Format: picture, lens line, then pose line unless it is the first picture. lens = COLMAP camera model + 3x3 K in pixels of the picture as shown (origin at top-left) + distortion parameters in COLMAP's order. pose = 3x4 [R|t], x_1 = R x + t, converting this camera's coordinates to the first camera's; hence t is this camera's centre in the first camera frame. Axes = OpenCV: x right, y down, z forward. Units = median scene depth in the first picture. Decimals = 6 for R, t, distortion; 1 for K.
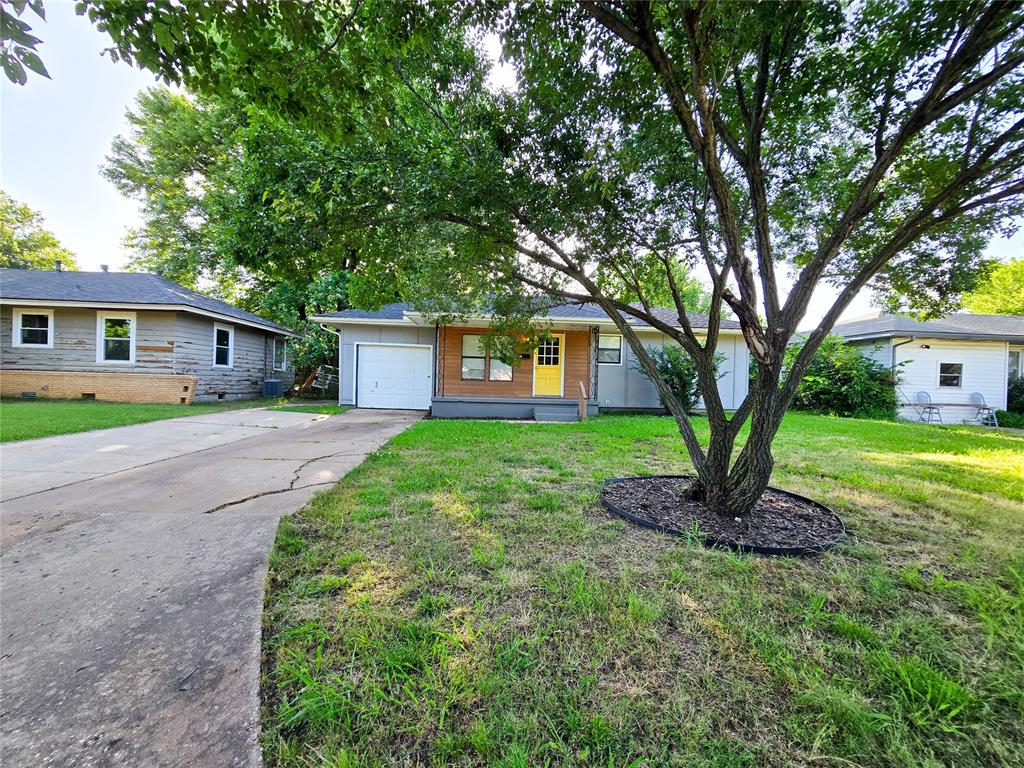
lens RADIAL K [[419.4, 0, 512.0], [0, 419.4, 384.0], [0, 0, 1]] dist [-0.001898, -0.000424]
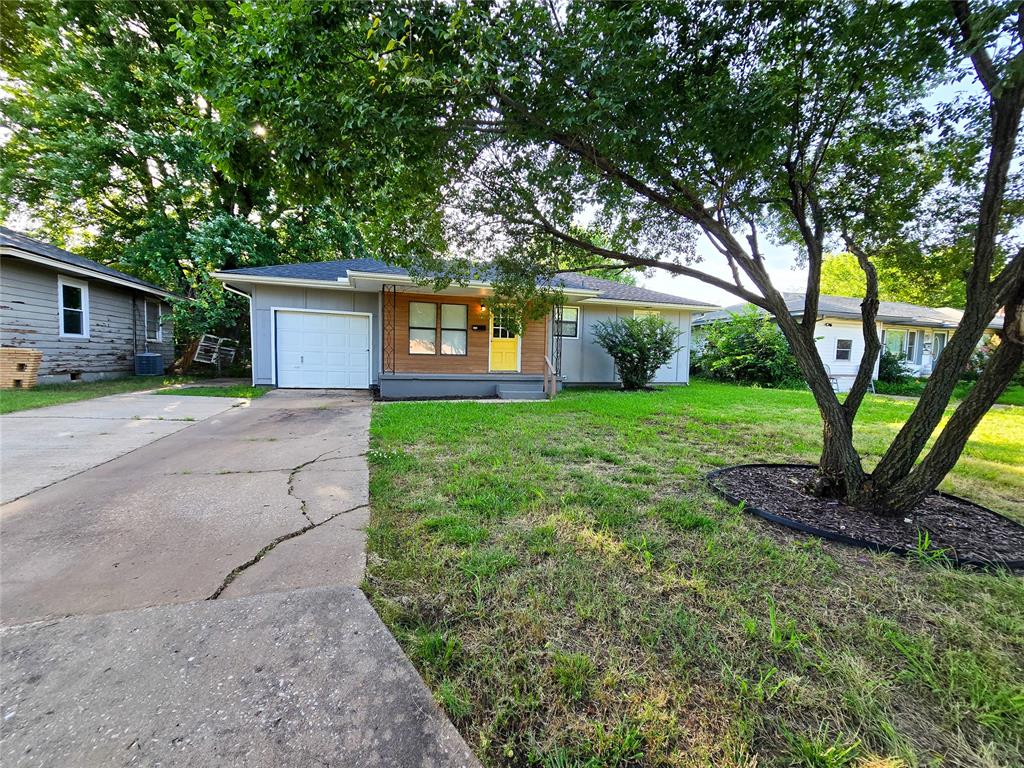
lens RADIAL K [[419.4, 0, 512.0], [0, 419.4, 384.0], [0, 0, 1]] dist [-0.001898, -0.000424]
pose [[0.970945, -0.017283, 0.238677, -0.126680], [0.001327, 0.997762, 0.066849, -0.006132], [-0.239298, -0.064590, 0.968795, 0.098708]]
